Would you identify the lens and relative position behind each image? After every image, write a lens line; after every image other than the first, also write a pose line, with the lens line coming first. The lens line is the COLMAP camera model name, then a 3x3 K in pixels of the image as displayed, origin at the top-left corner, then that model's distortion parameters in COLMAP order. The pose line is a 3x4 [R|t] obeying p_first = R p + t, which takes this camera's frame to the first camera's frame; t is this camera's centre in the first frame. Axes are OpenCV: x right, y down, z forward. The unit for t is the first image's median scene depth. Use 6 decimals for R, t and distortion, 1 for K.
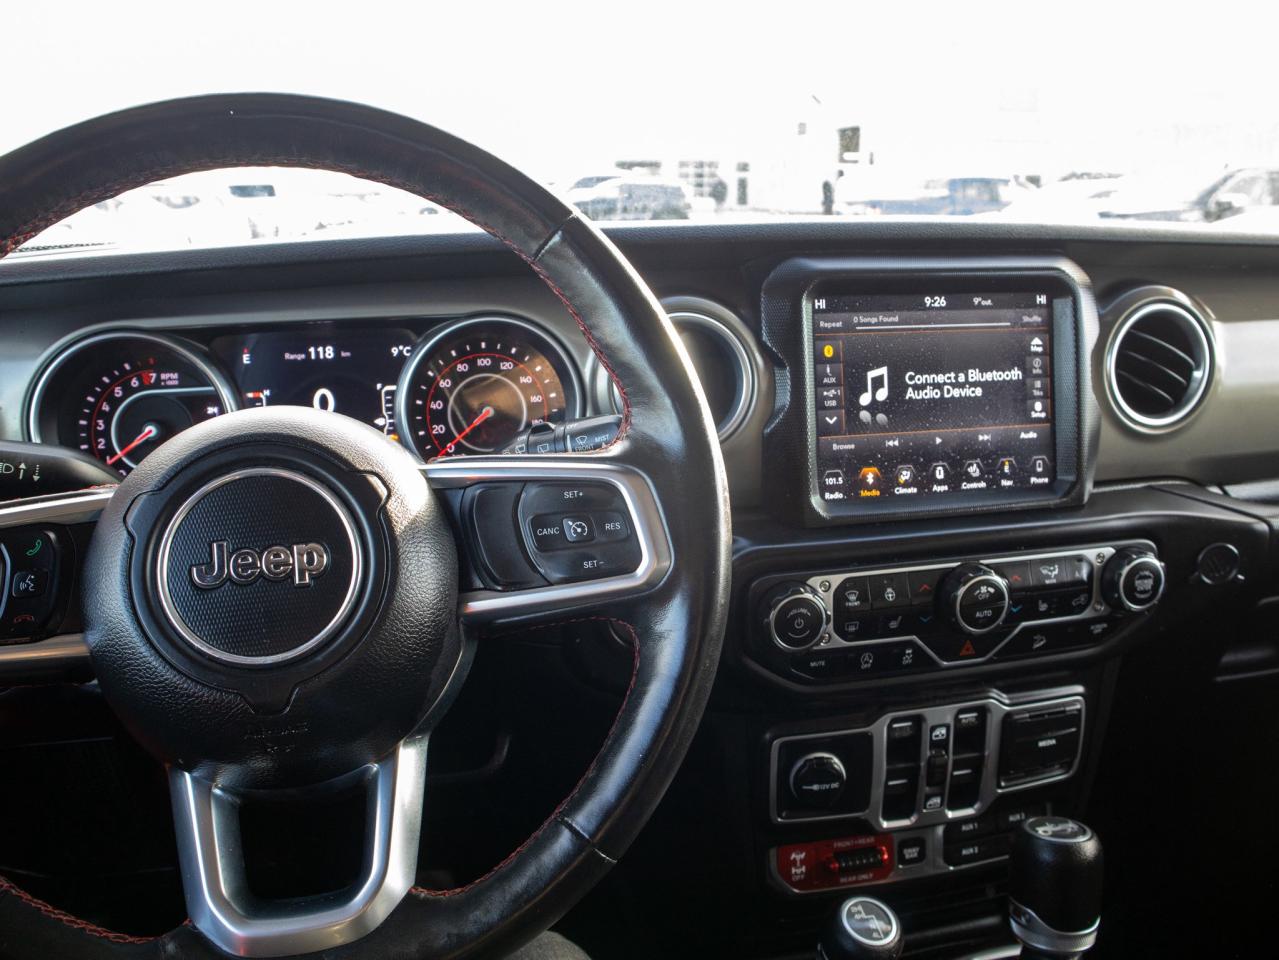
lens RADIAL K [[1002.0, 0, 625.3], [0, 1002.0, 487.7], [0, 0, 1]] dist [-0.123986, 0.079013]
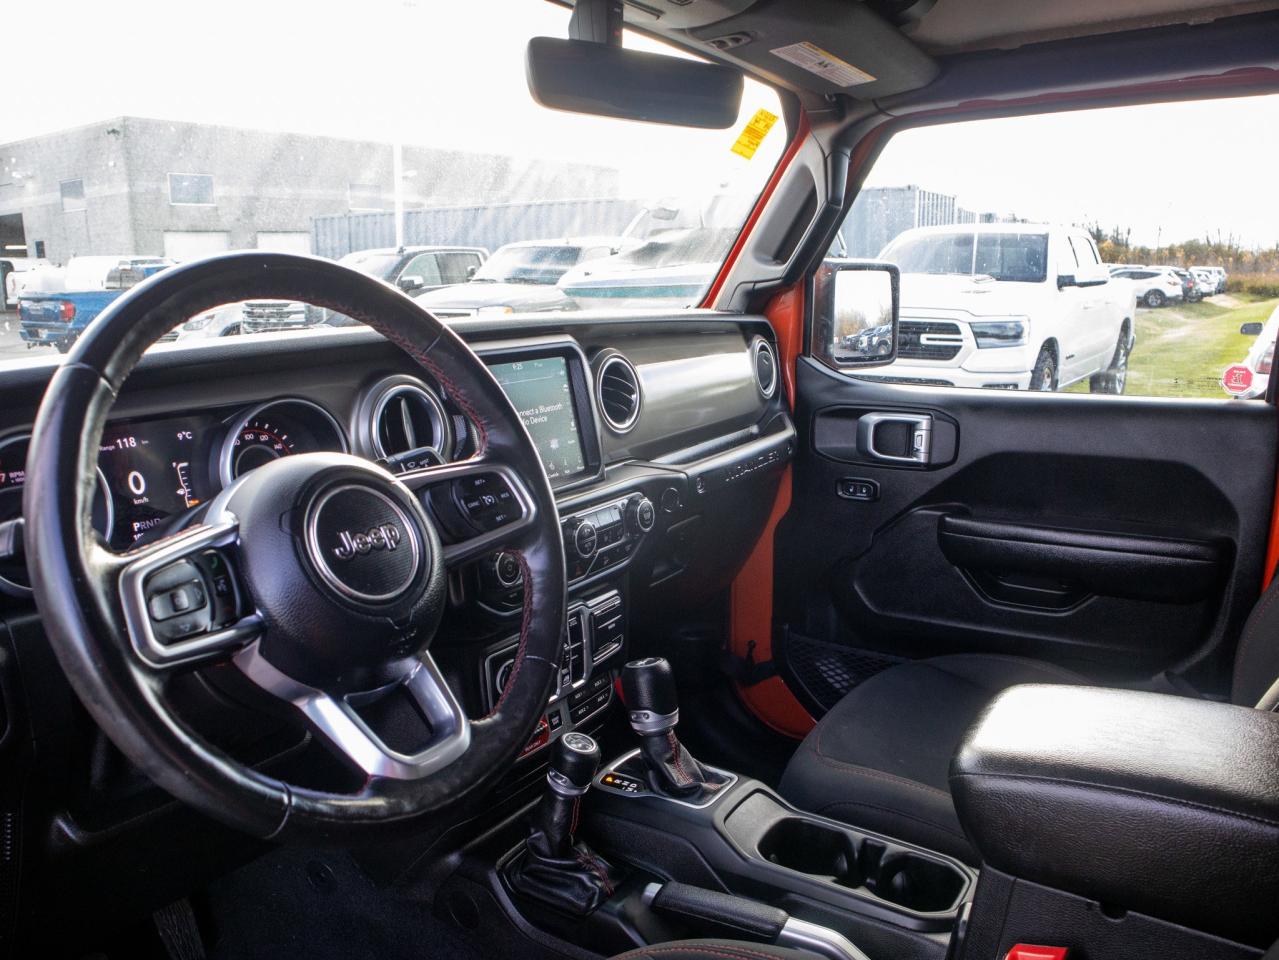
lens RADIAL K [[1015.5, 0, 637.7], [0, 1015.5, 506.9], [0, 0, 1]] dist [-0.173954, 0.146421]
pose [[0.712633, -0.155834, 0.684011, -0.718203], [0.200858, 0.979522, 0.013896, 0.054152], [-0.672169, 0.127486, 0.729340, -0.316680]]
